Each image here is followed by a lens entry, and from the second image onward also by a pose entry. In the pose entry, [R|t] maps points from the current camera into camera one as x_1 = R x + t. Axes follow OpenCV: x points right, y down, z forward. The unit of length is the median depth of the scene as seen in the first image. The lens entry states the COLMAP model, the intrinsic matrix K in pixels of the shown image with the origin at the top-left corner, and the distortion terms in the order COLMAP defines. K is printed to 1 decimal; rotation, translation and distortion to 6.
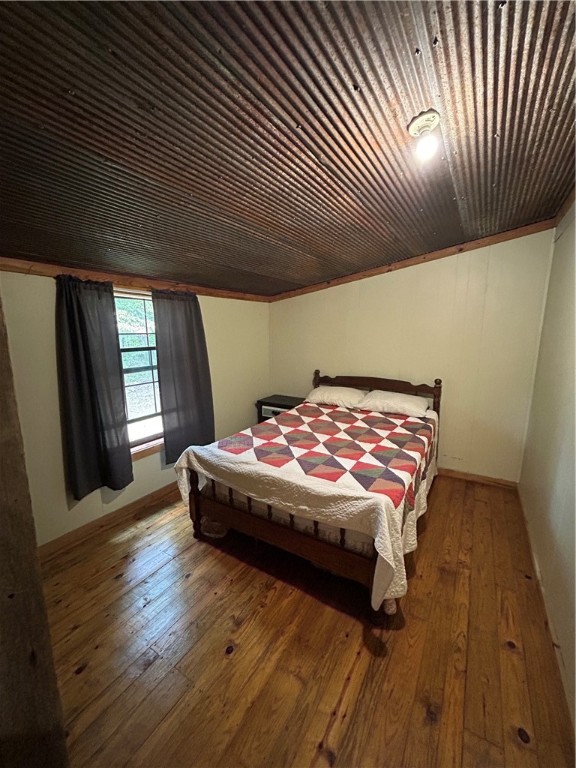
lens RADIAL K [[313.2, 0, 289.4], [0, 313.2, 382.7], [0, 0, 1]] dist [-0.002678, 0.000007]
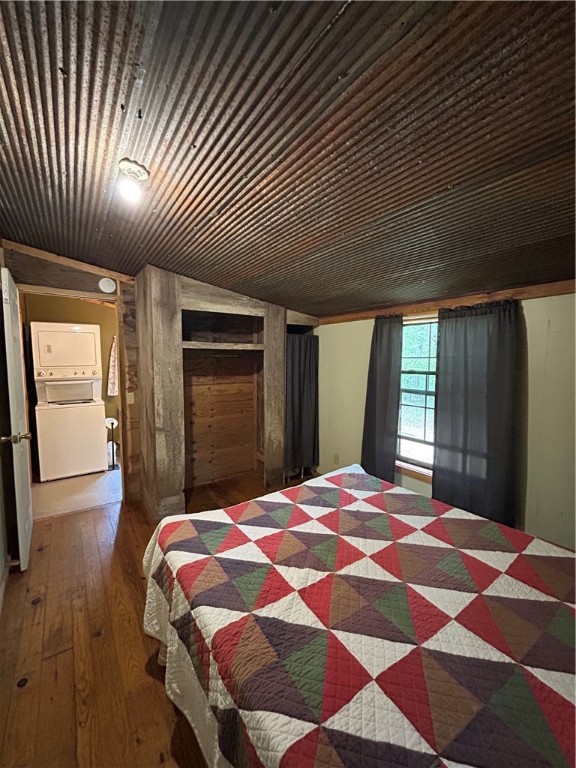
lens RADIAL K [[313.2, 0, 288.9], [0, 313.2, 385.1], [0, 0, 1]] dist [-0.002678, 0.000007]
pose [[-0.386318, 0.093403, -0.917624, 0.616339], [-0.142996, 0.976766, 0.159624, -0.166454], [0.911214, 0.192883, -0.363986, 0.976596]]
